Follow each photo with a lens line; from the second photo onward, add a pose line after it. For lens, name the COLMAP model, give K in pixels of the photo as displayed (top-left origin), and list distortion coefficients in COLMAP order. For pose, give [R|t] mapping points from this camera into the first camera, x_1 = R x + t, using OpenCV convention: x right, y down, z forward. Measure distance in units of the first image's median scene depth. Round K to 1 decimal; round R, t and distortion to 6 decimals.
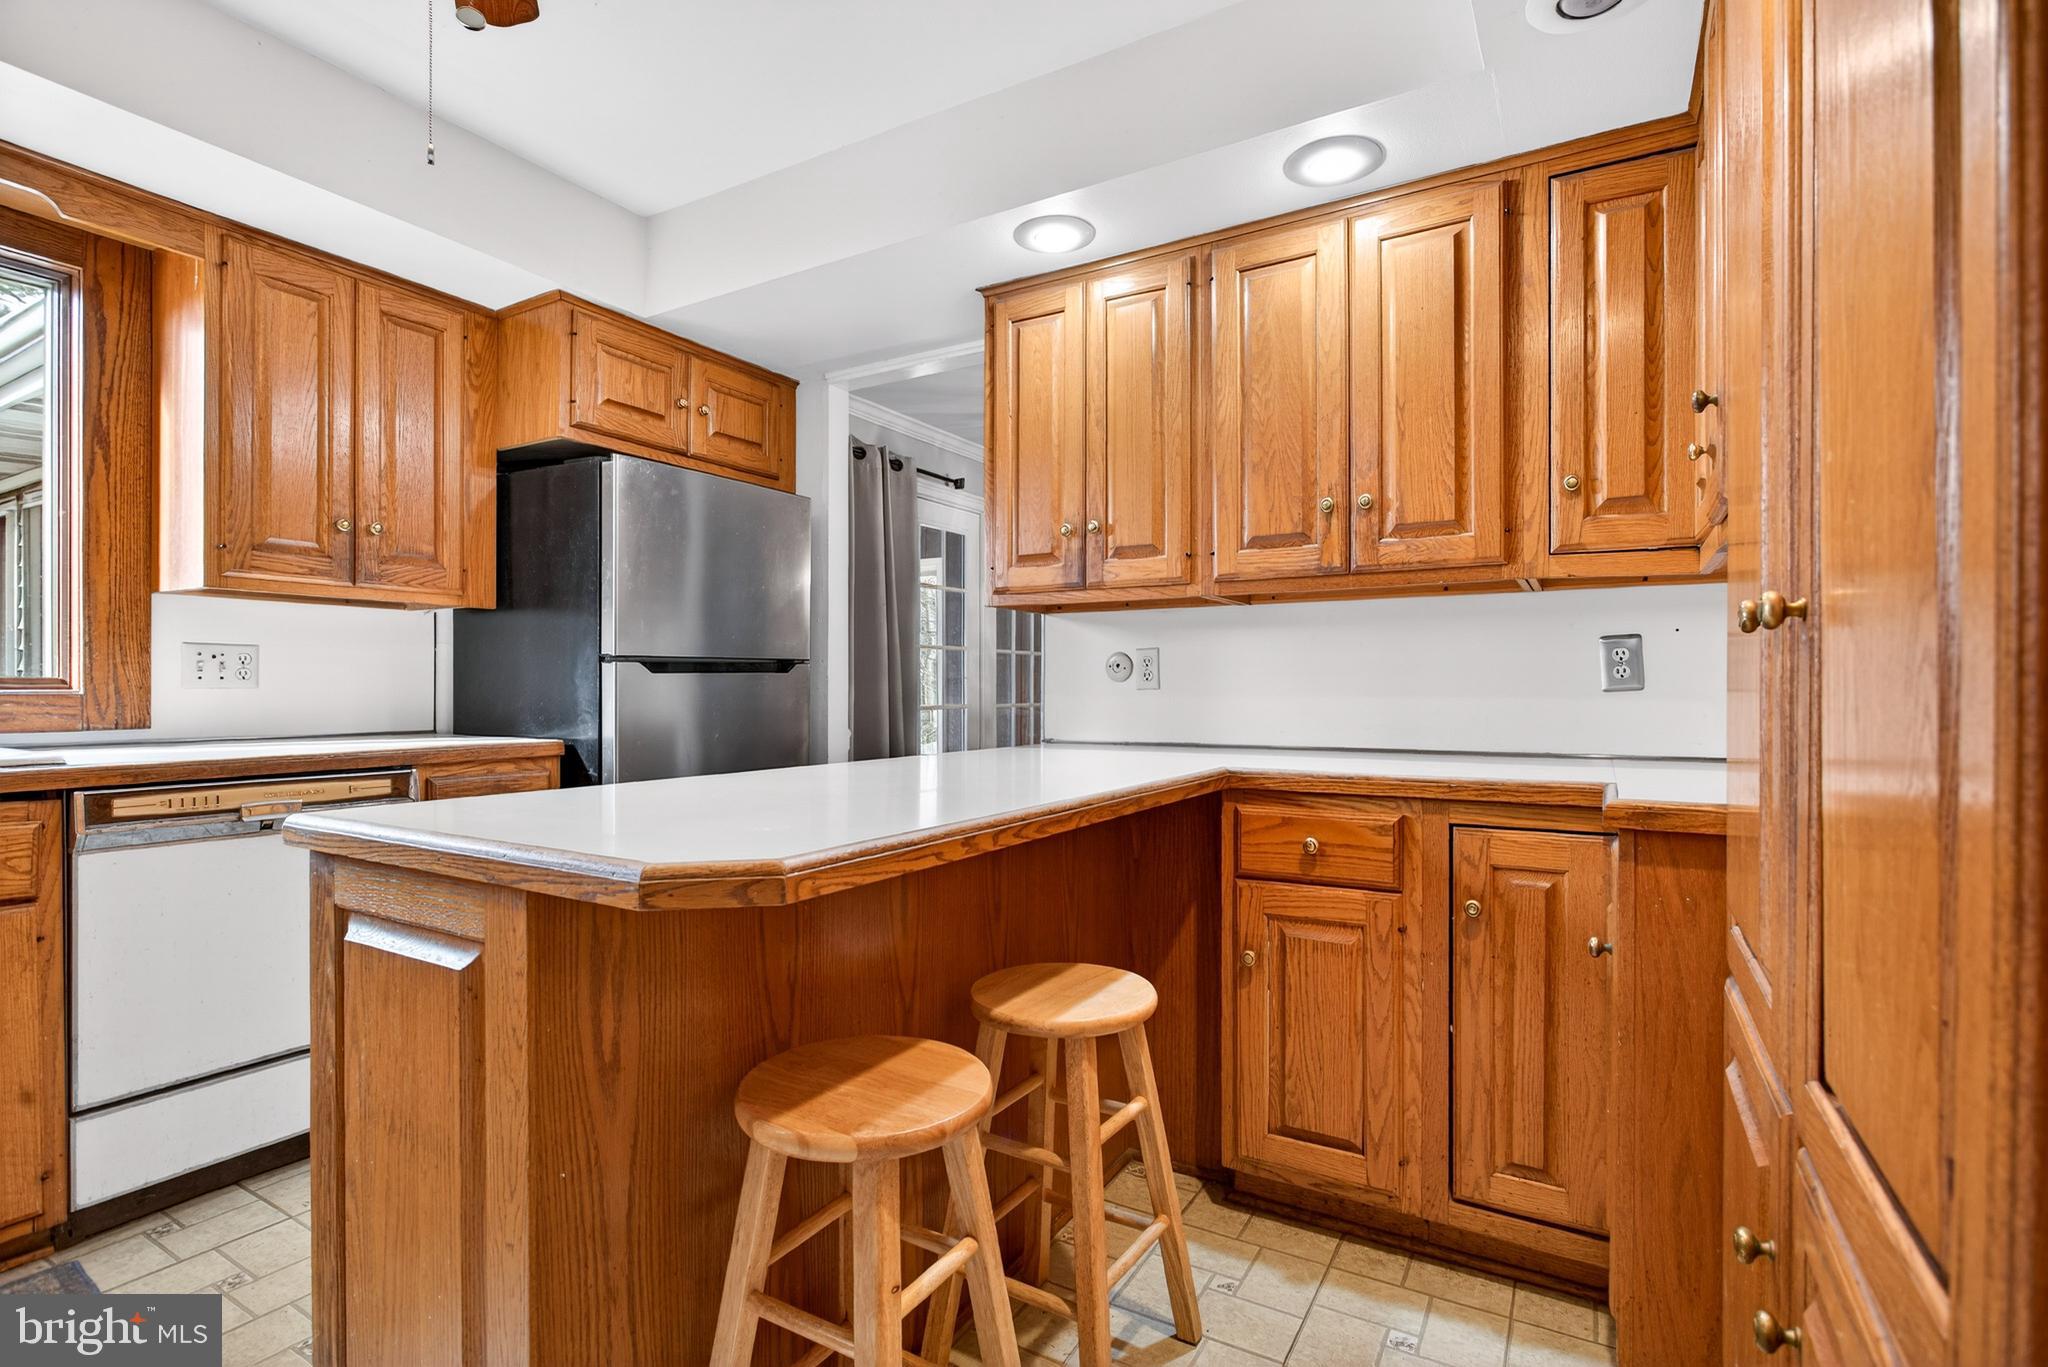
lens RADIAL K [[970.0, 0, 1024.0], [0, 970.0, 683.5], [0, 0, 1]] dist [0.000629, 0.000216]
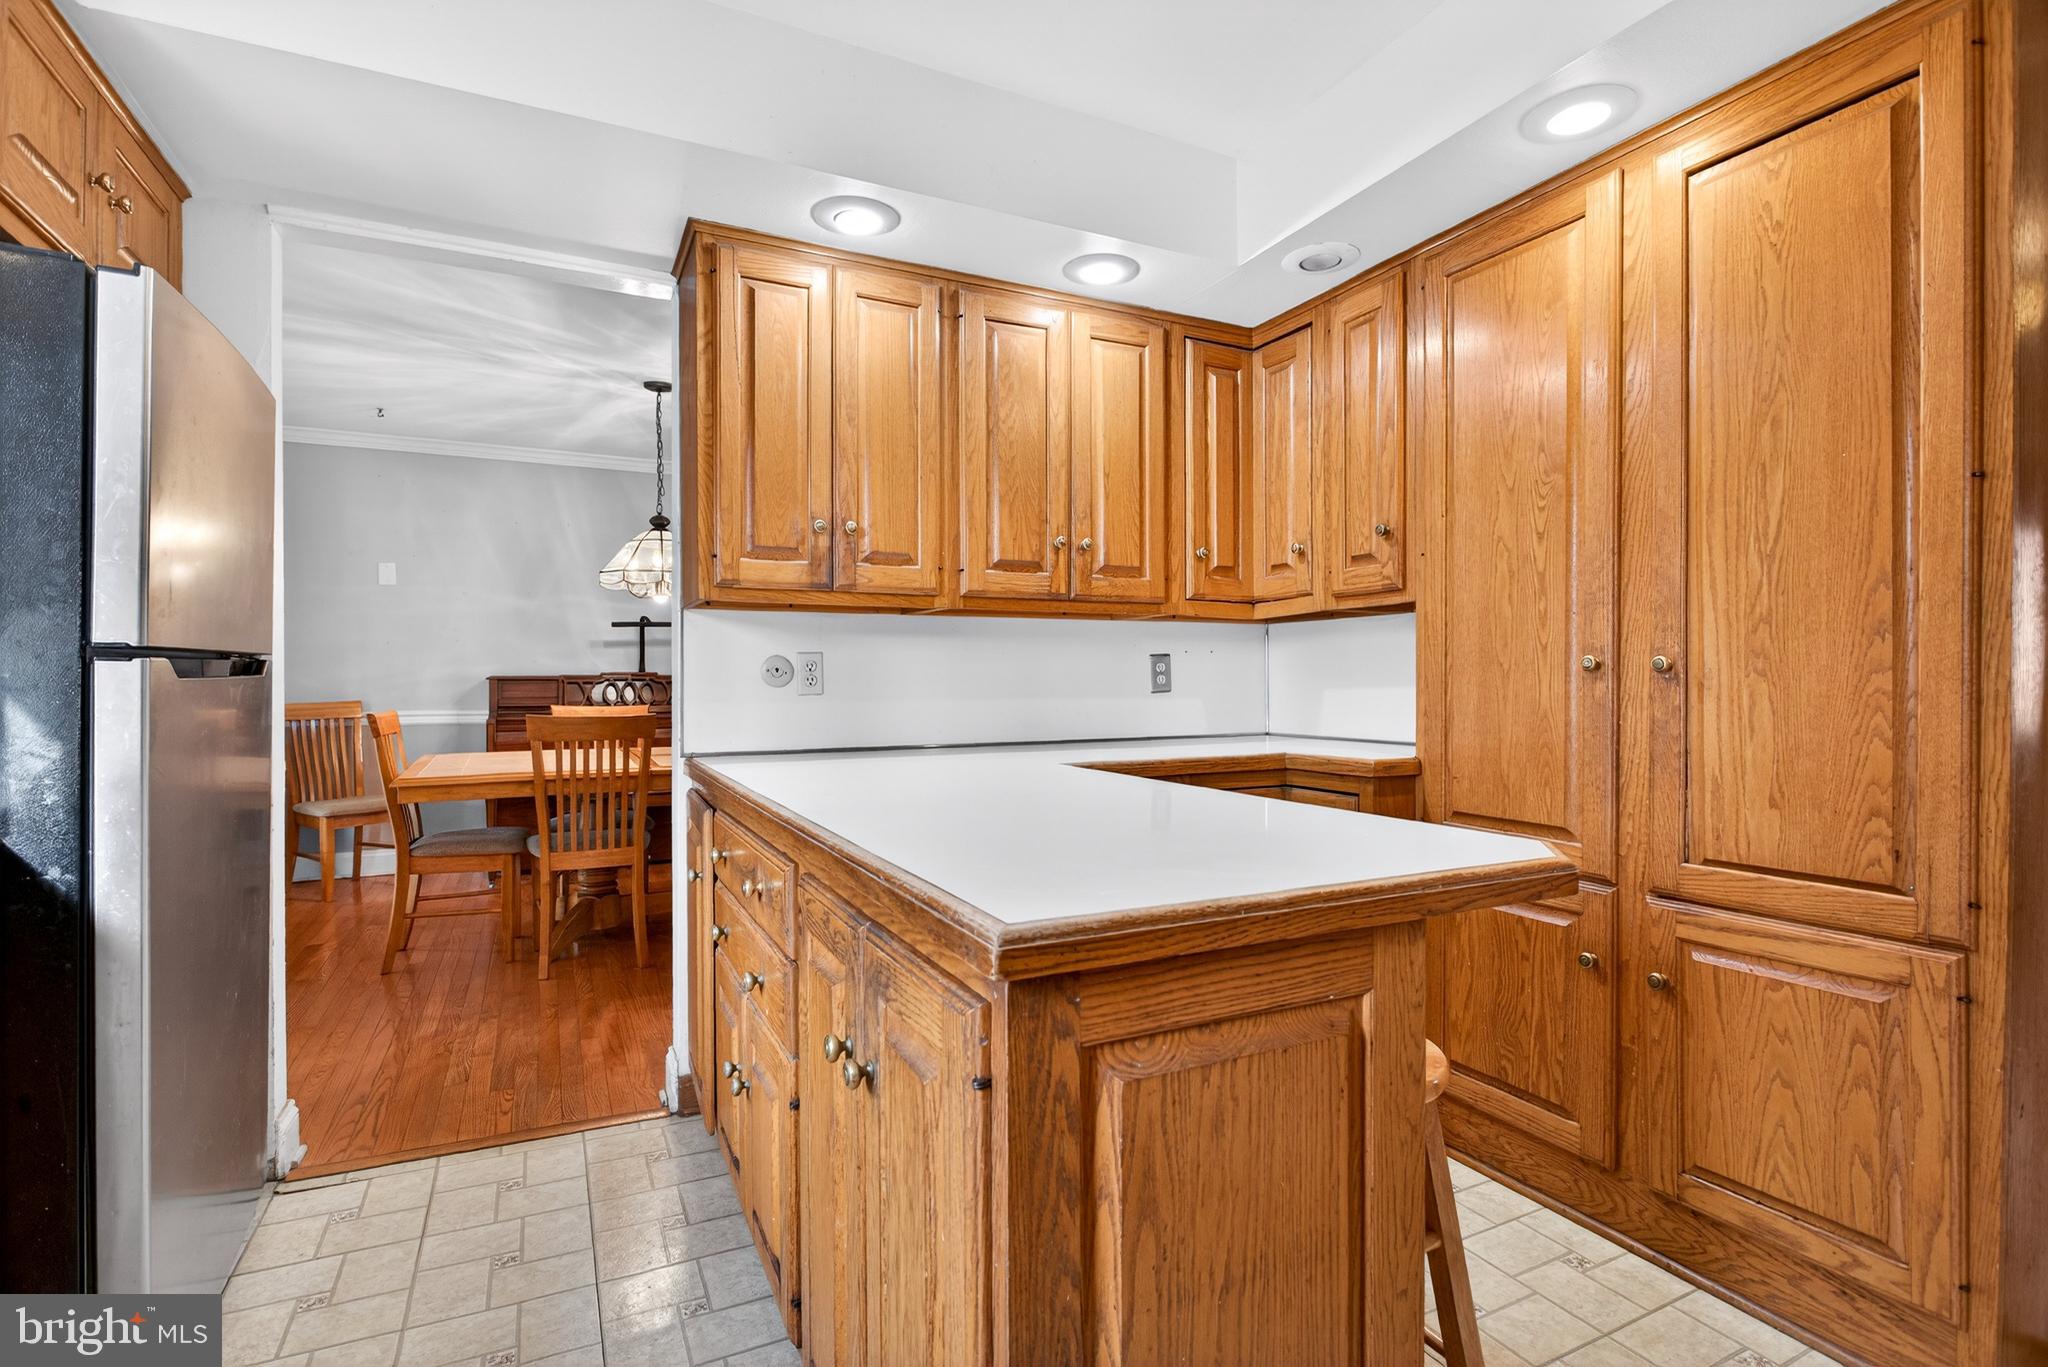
lens RADIAL K [[972.4, 0, 1024.0], [0, 972.4, 683.5], [0, 0, 1]] dist [-0.003643, -0.000541]
pose [[0.548246, -0.004683, 0.836304, -0.689793], [-0.001516, 0.999977, 0.006593, -0.014658], [-0.836316, -0.004882, 0.548226, 0.353214]]
